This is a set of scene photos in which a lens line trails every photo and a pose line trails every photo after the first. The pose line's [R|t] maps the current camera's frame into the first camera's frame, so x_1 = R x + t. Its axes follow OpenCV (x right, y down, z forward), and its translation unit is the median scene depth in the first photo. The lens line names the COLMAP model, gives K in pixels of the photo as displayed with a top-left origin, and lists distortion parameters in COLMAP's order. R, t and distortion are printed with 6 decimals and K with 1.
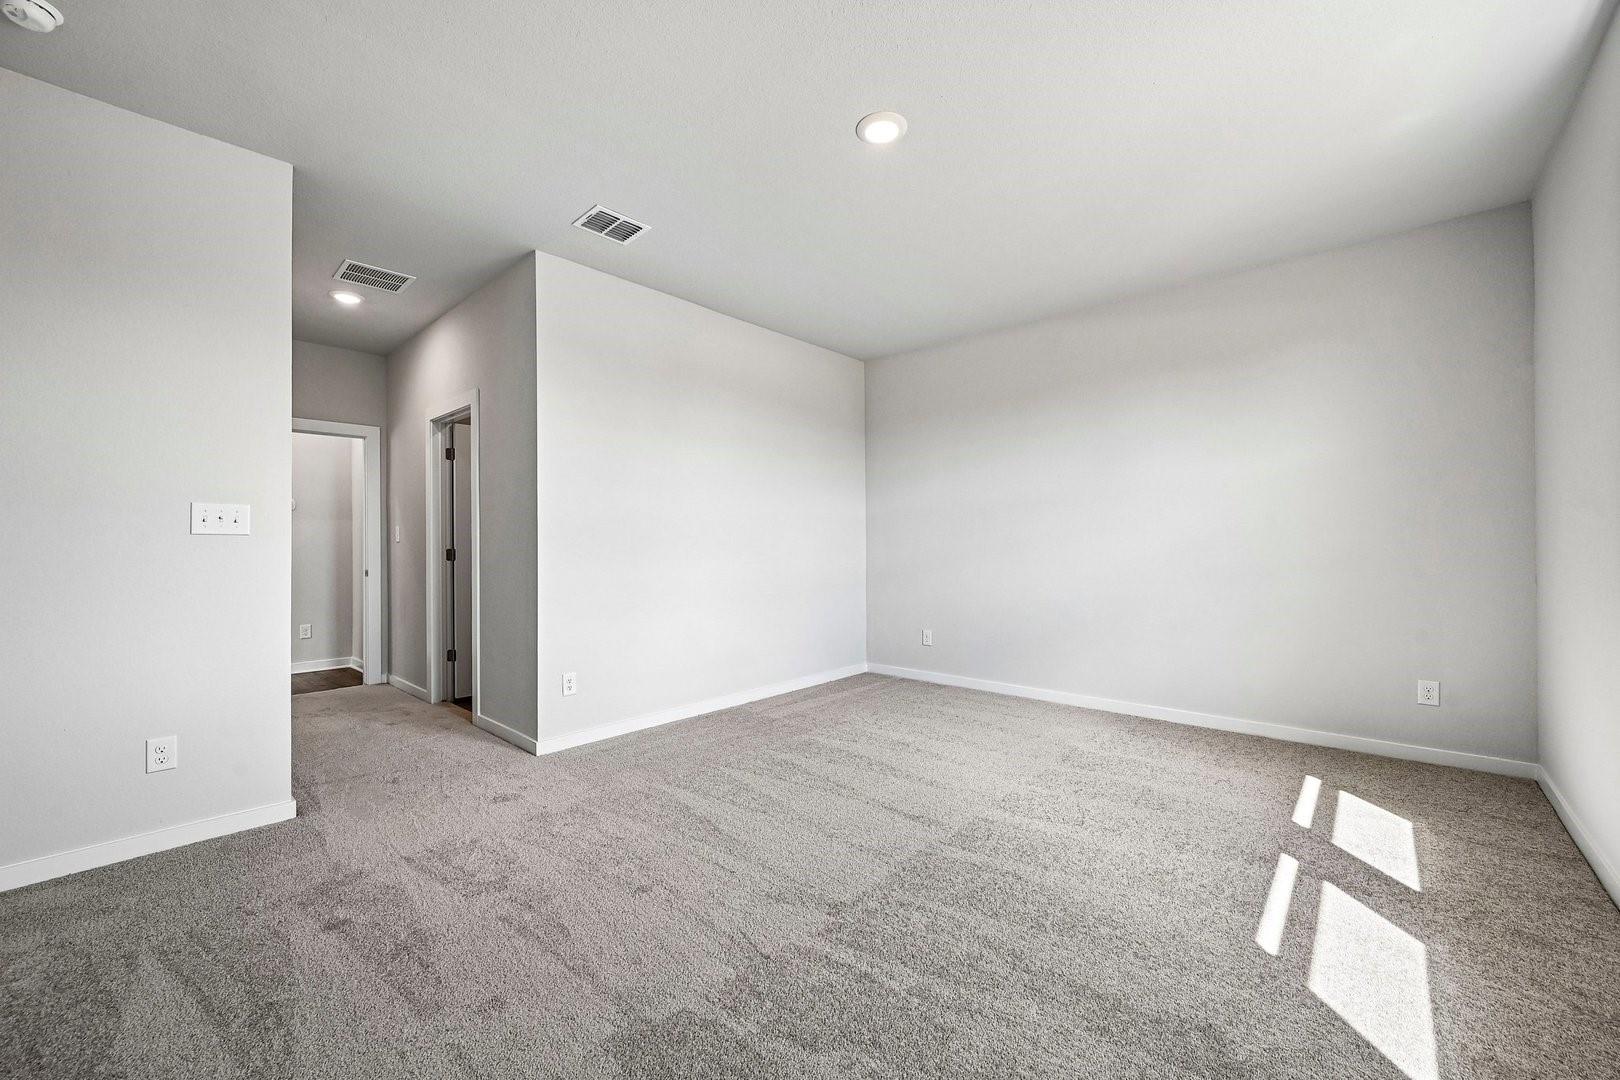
lens RADIAL K [[623.6, 0, 818.9], [0, 623.6, 549.0], [0, 0, 1]] dist [0.000861, 0.000034]
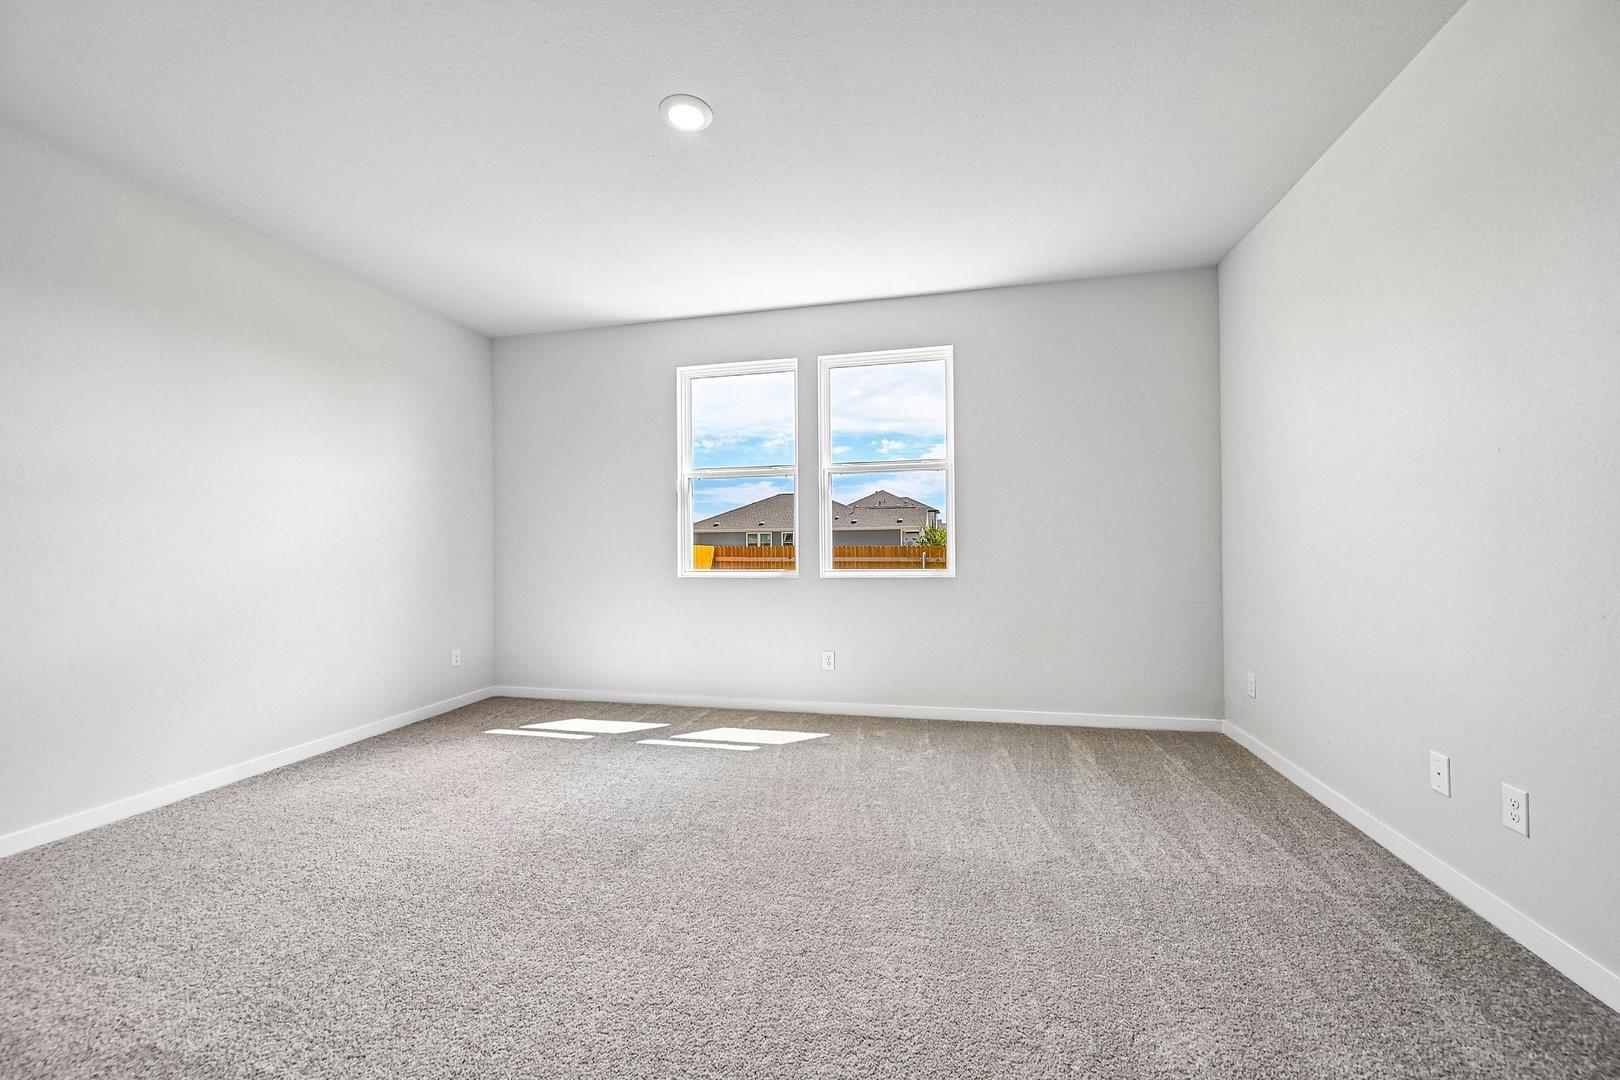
lens RADIAL K [[623.6, 0, 818.9], [0, 623.6, 549.0], [0, 0, 1]] dist [0.000861, 0.000034]
pose [[-0.487993, 0.005945, 0.872827, -0.887738], [0.010659, 0.999943, -0.000851, -0.001619], [-0.872782, 0.008889, -0.488028, 1.379476]]
